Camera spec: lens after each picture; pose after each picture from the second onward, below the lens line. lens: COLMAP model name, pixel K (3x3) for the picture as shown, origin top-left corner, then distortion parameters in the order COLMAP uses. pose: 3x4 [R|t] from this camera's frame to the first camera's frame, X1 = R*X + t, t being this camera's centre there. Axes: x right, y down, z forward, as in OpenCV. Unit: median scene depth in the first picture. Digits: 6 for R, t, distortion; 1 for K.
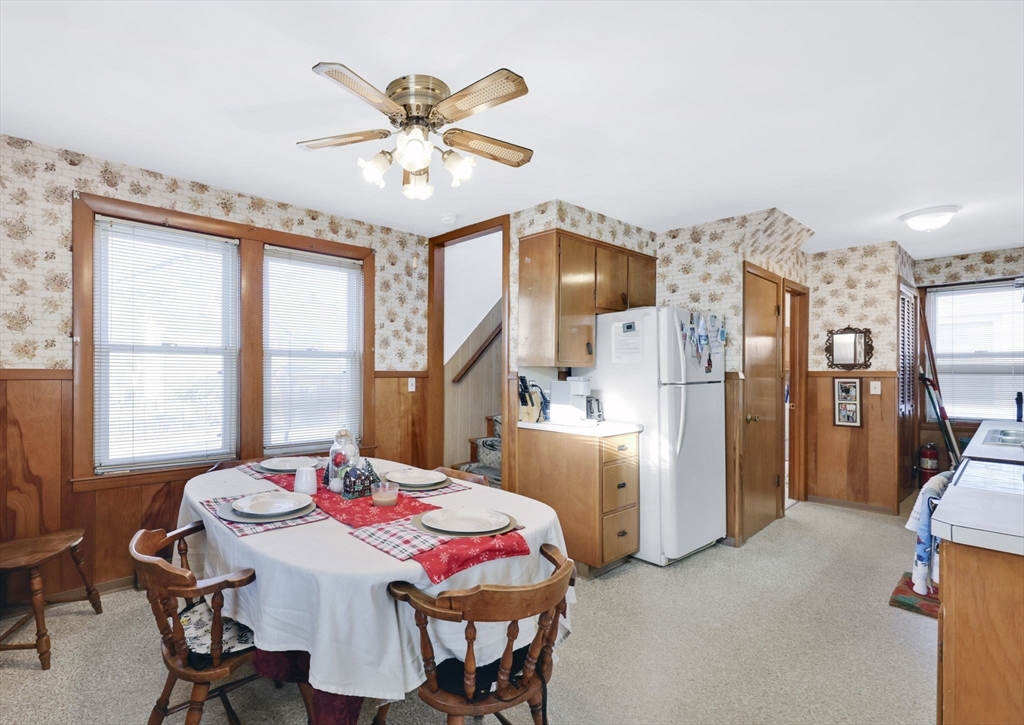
lens RADIAL K [[478.2, 0, 417.7], [0, 478.2, 371.1], [0, 0, 1]] dist [-0.002238, 0.000533]
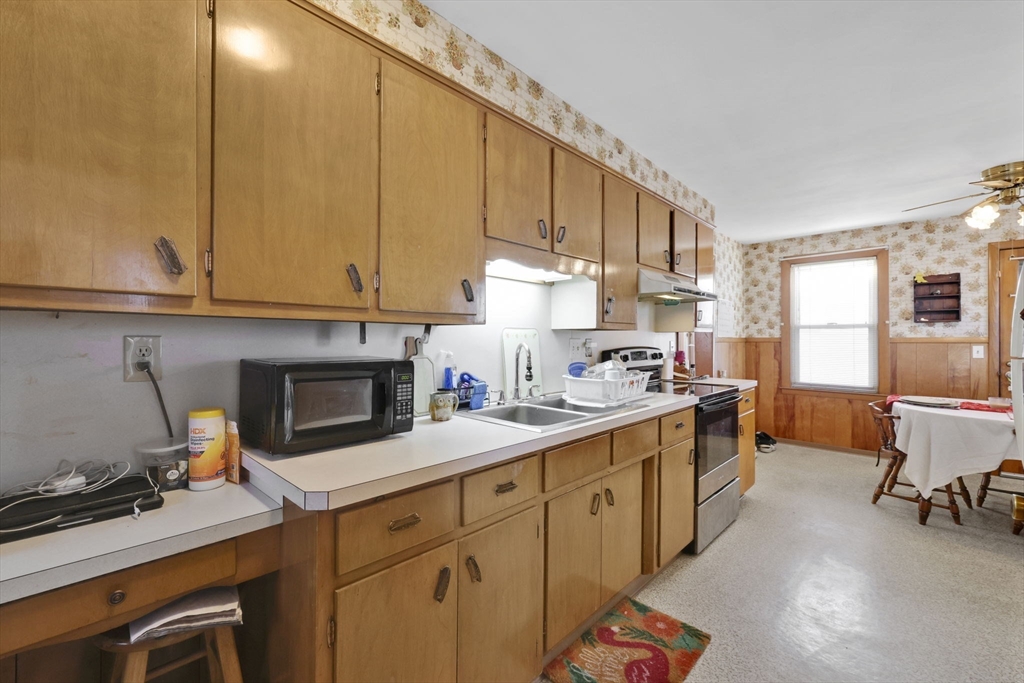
lens RADIAL K [[441.3, 0, 507.5], [0, 441.3, 336.0], [0, 0, 1]] dist [0.001570, -0.000949]
pose [[-0.988144, -0.005672, -0.153427, 1.083237], [-0.005037, 0.999977, -0.004529, 0.004047], [0.153449, -0.003703, -0.988150, 1.259882]]
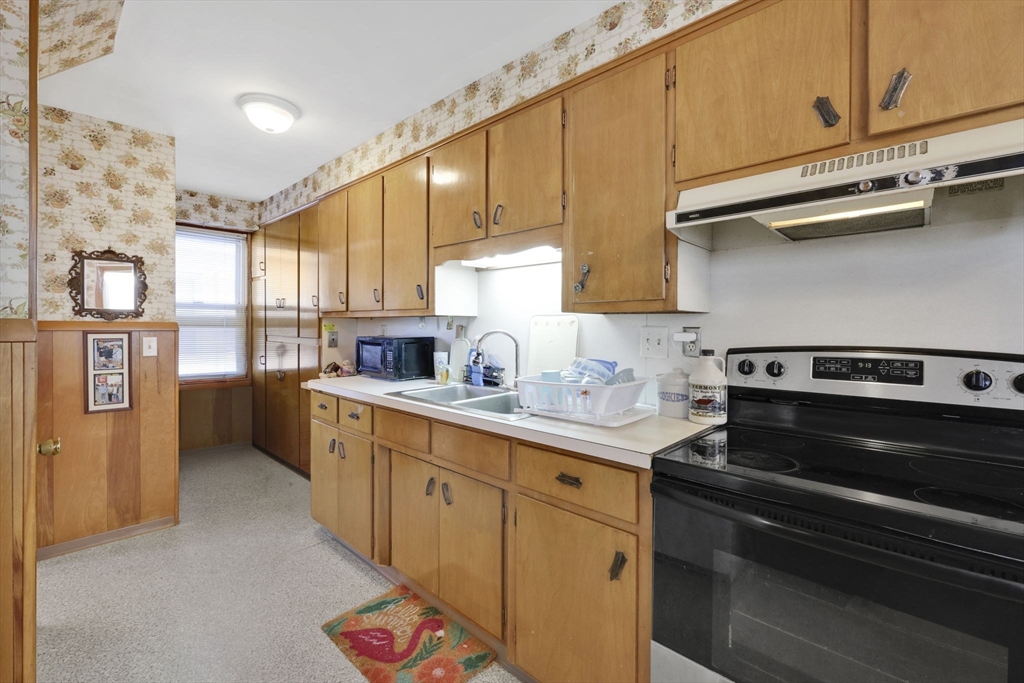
lens RADIAL K [[441.3, 0, 501.3], [0, 441.3, 331.0], [0, 0, 1]] dist [0.001570, -0.000949]
pose [[-0.137504, -0.009416, 0.990456, 0.341042], [-0.005085, 0.999948, 0.008800, 0.006148], [-0.990488, -0.003826, -0.137545, 0.735610]]
